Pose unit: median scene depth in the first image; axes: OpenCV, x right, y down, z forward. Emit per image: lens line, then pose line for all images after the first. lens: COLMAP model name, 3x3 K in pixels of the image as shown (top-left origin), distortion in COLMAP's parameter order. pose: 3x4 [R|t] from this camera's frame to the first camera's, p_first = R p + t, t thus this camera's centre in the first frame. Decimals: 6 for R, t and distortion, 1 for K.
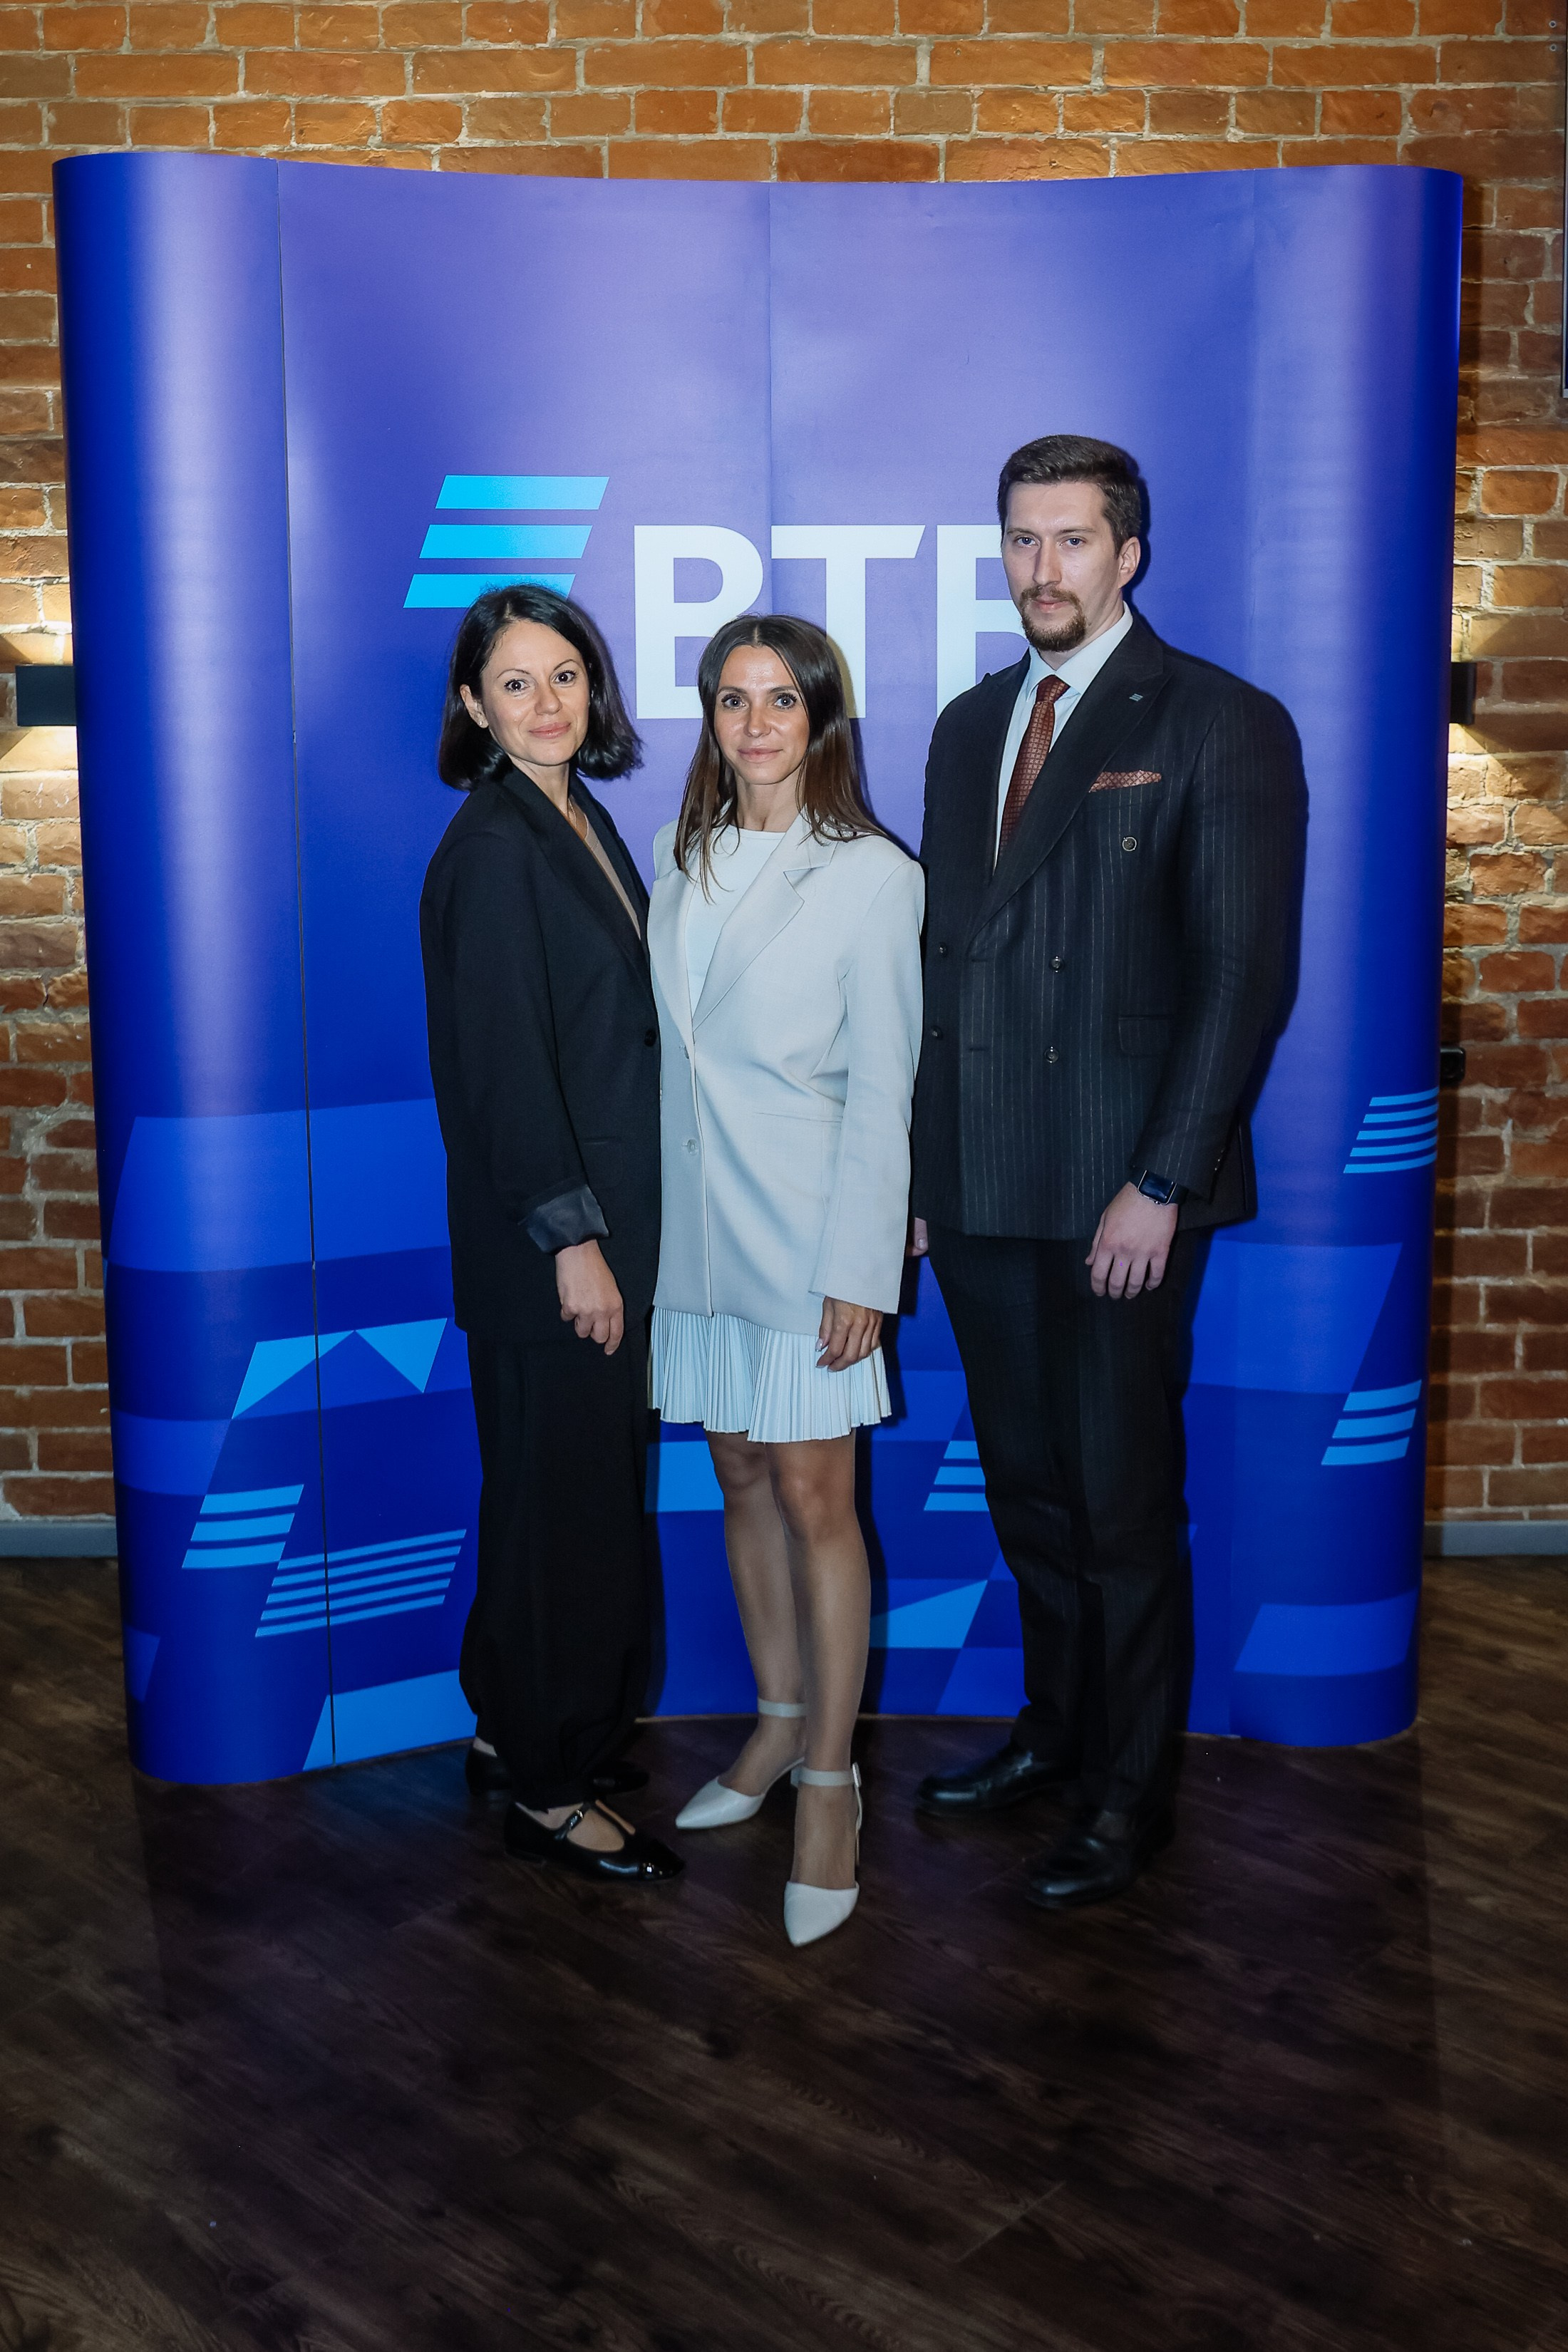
lens RADIAL K [[2506.8, 0, 890.1], [0, 2506.8, 1003.0], [0, 0, 1]] dist [-0.041555, 0.000000]
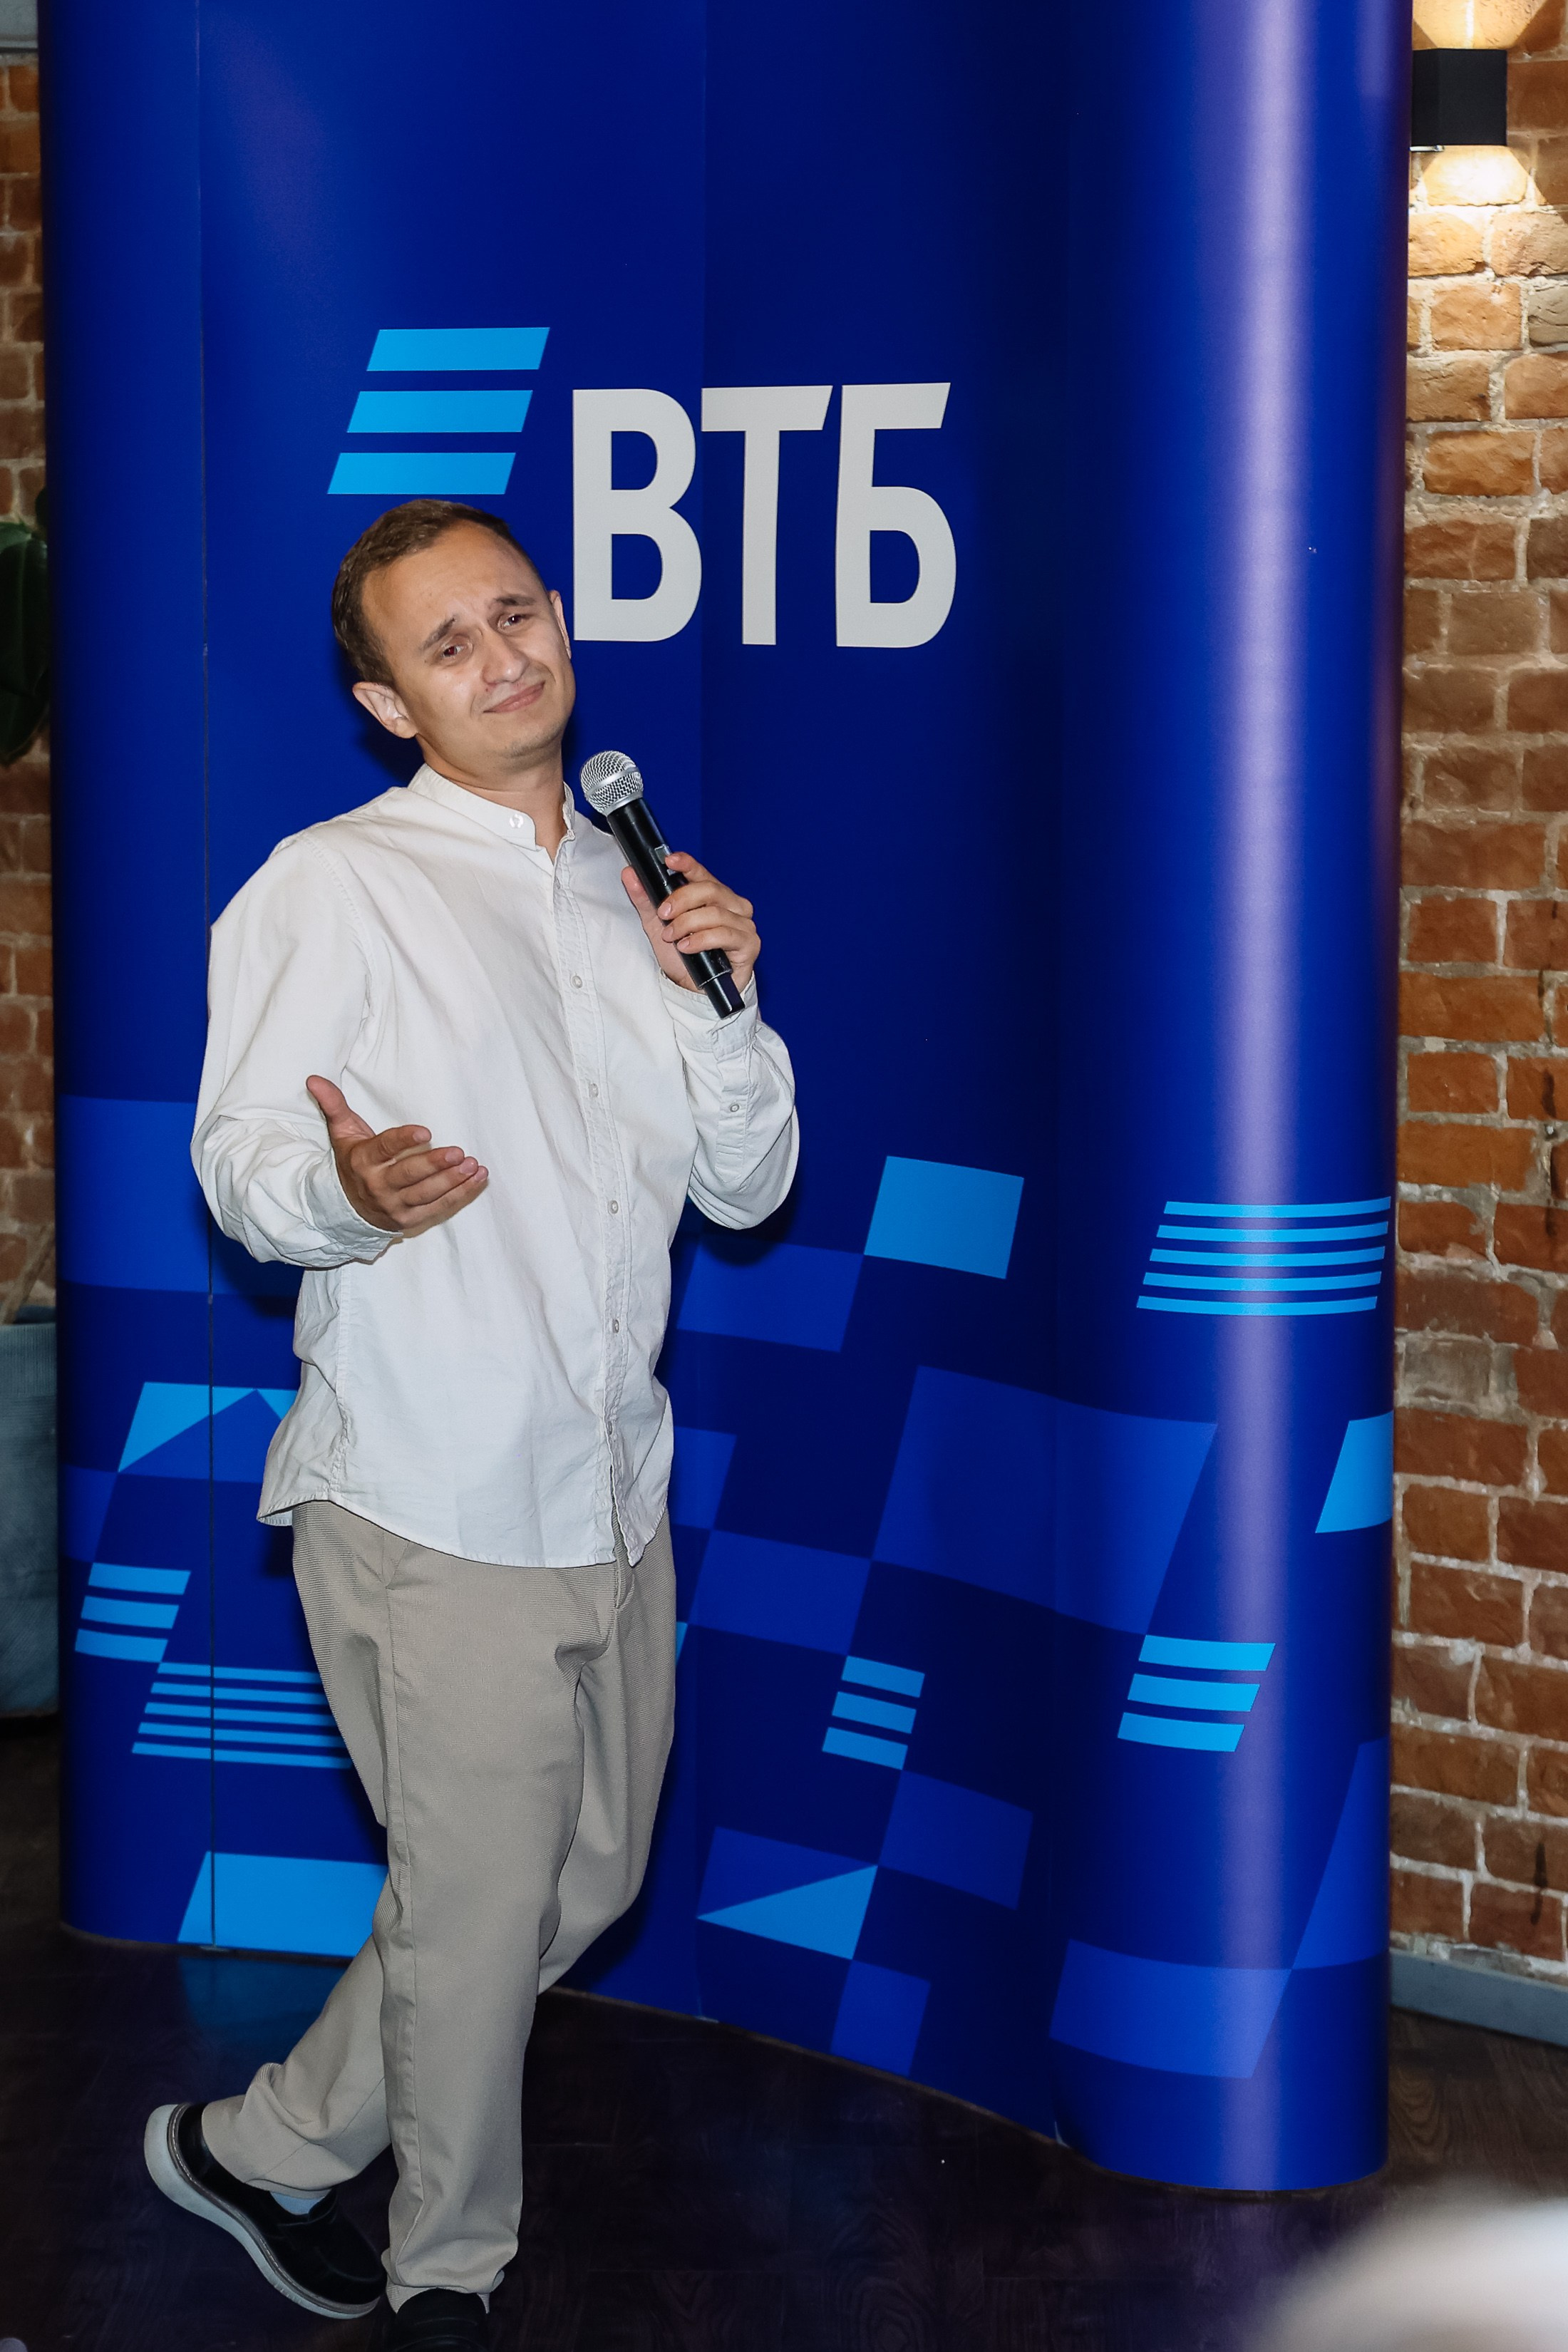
lens RADIAL K [[6857.4, 0, 710.7], [0, 6857.4, 1215.1], [0, 0, 1]] dist [0.431074, 0.000000]
pose [[0.645629, 0.080489, -0.759398, 1.476592], [-0.117996, 0.993002, 0.004930, 0.044712], [0.754480, 0.086423, 0.650608, -0.316437]]
